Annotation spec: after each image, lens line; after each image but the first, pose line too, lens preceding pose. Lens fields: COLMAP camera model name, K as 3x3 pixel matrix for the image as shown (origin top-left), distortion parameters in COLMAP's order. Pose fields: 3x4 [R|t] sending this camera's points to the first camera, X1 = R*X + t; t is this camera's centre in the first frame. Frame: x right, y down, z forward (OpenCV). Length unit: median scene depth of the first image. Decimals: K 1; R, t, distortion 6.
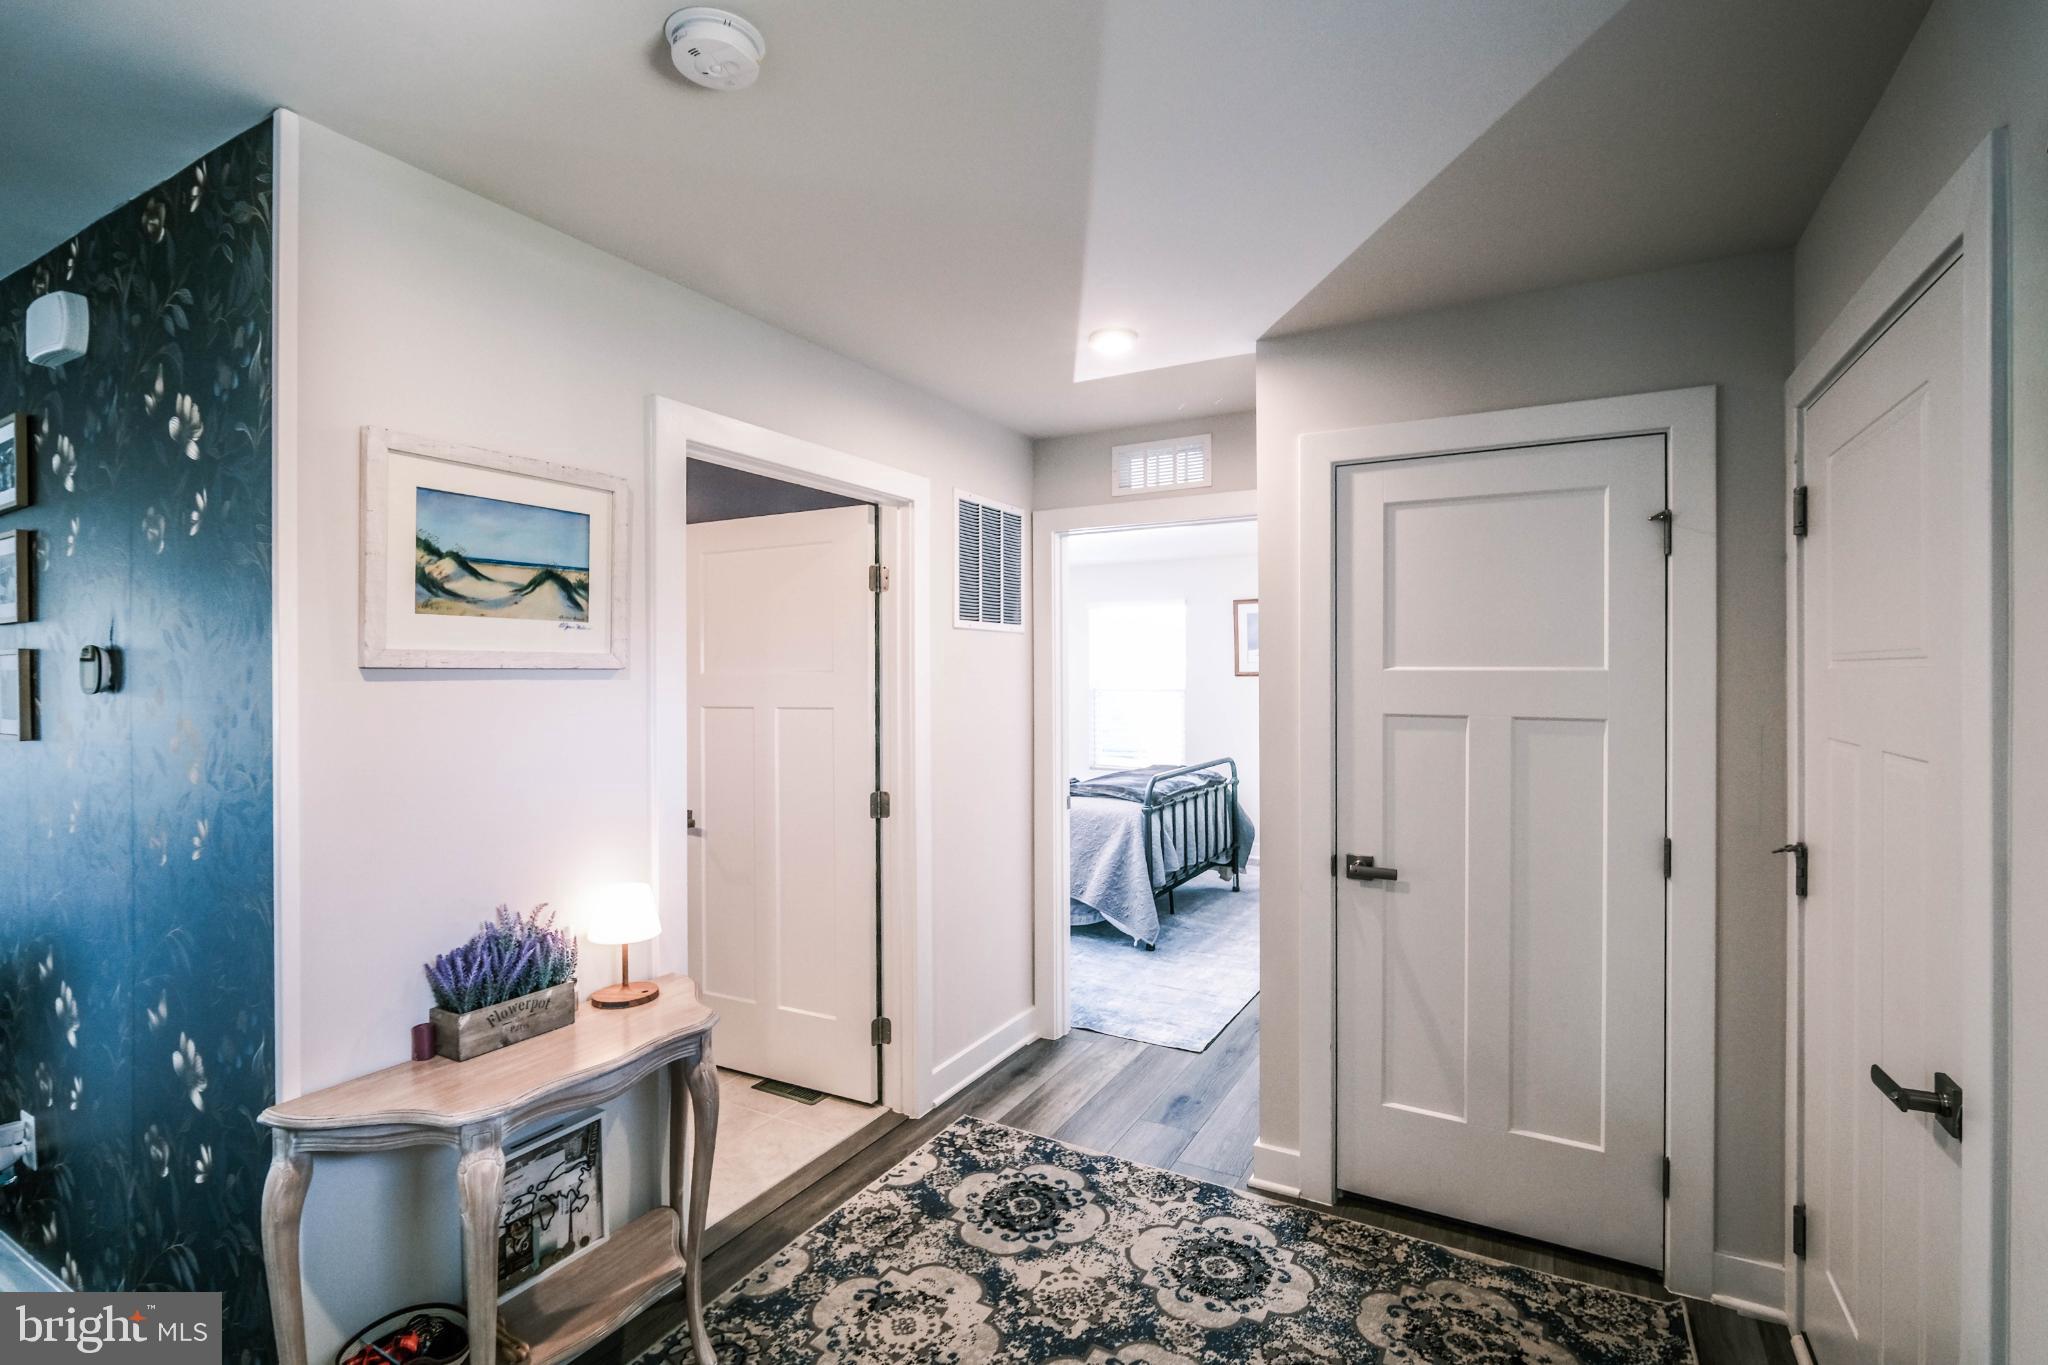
lens RADIAL K [[945.2, 0, 1020.8], [0, 945.2, 666.7], [0, 0, 1]] dist [-0.001938, -0.000554]
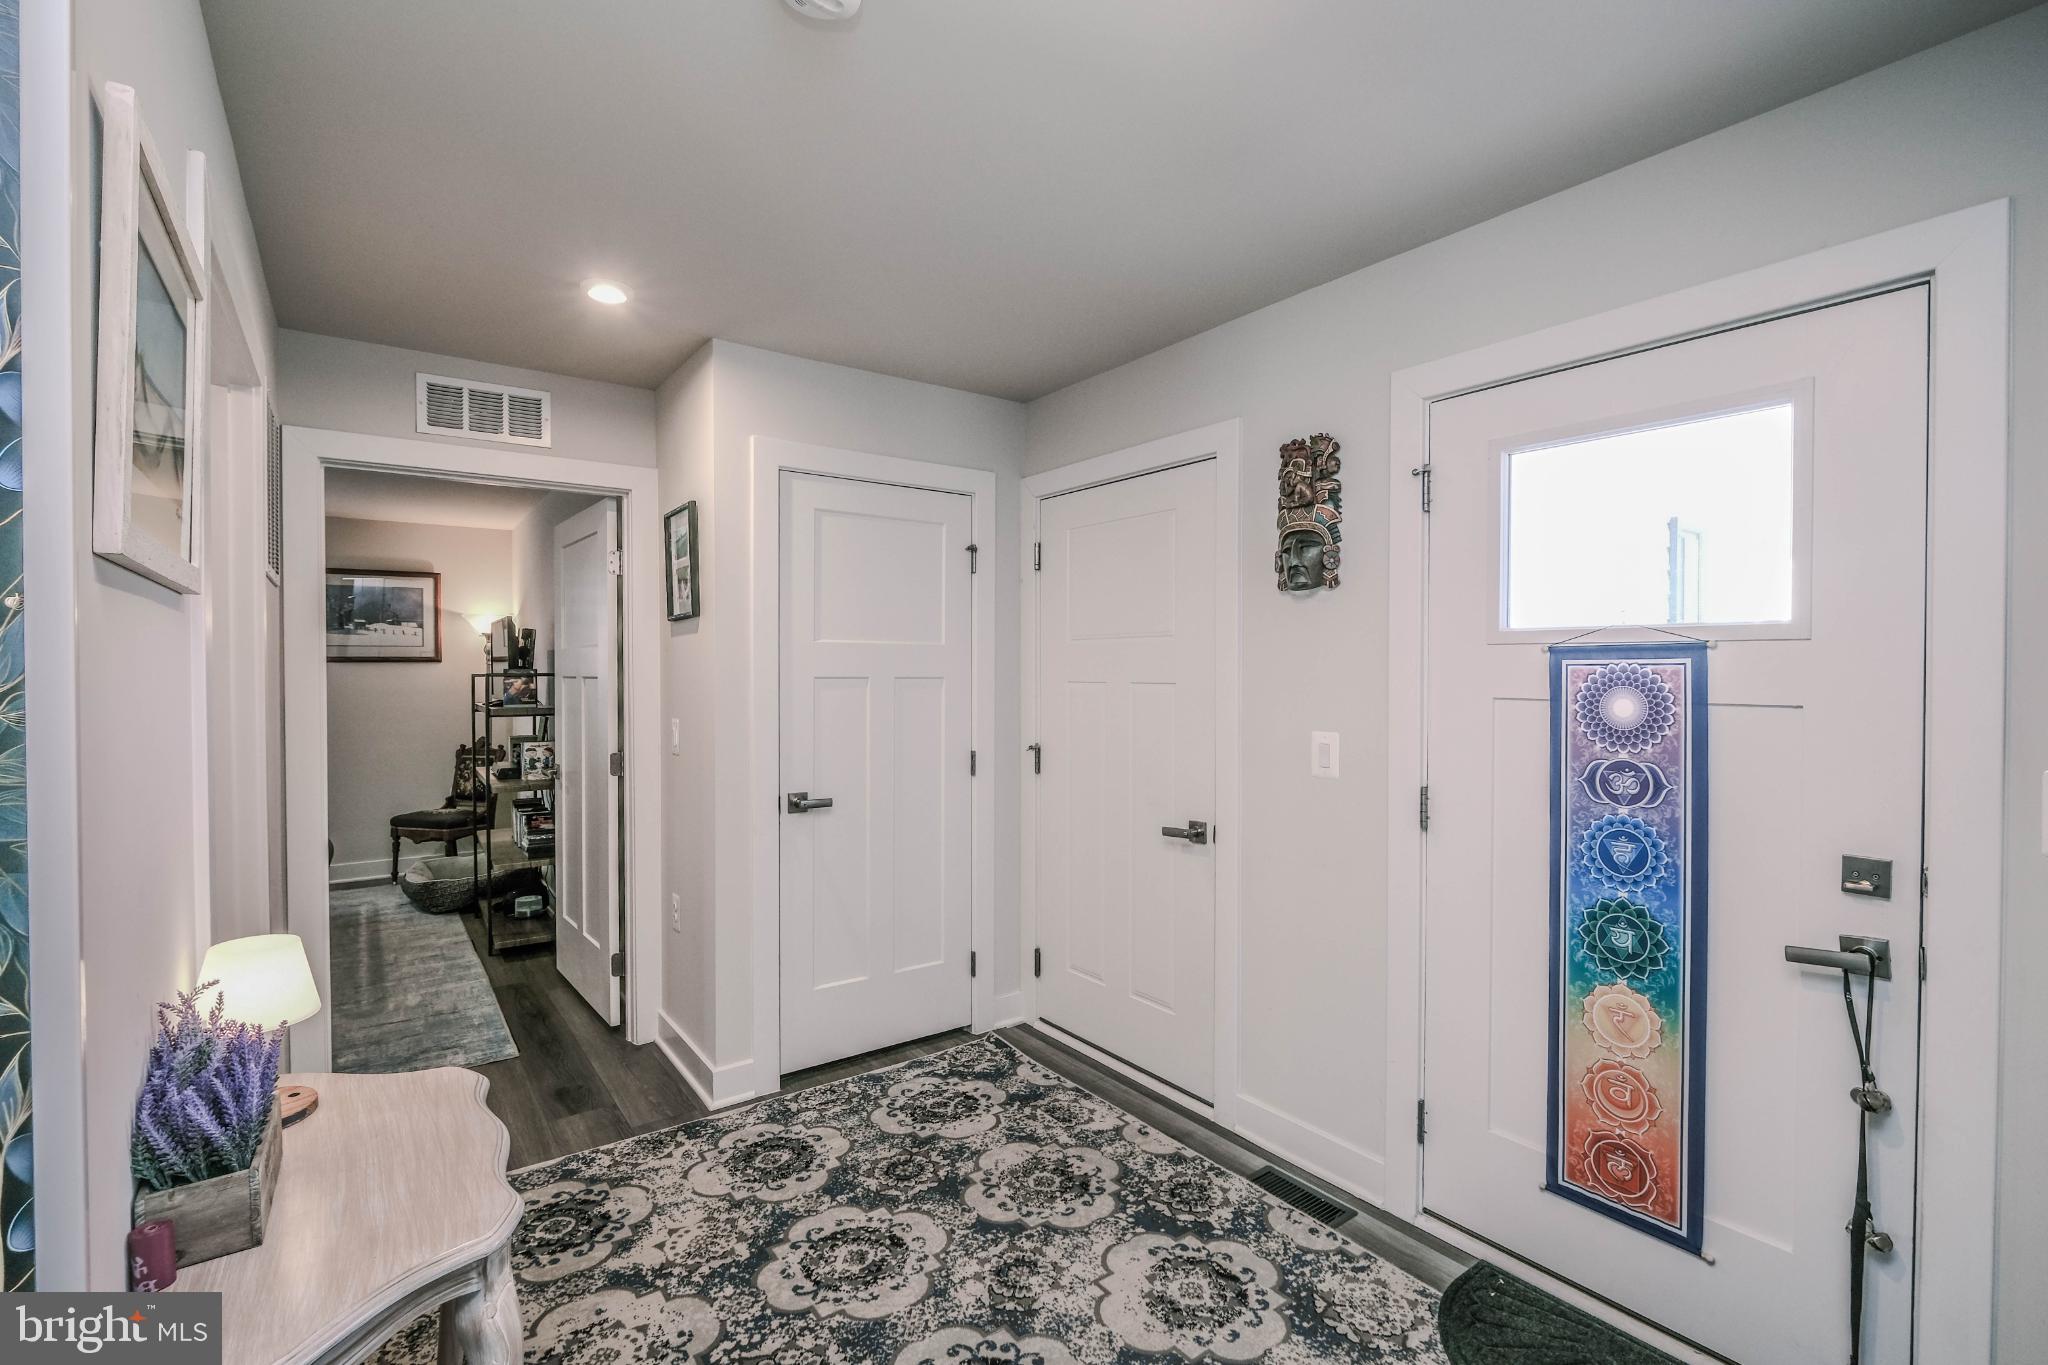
lens RADIAL K [[945.2, 0, 1063.2], [0, 945.2, 660.1], [0, 0, 1]] dist [-0.001938, -0.000554]
pose [[0.395673, 0.010313, 0.918334, -0.695891], [-0.005211, 0.999946, -0.008984, 0.041645], [-0.918377, -0.001230, 0.395705, 0.224060]]
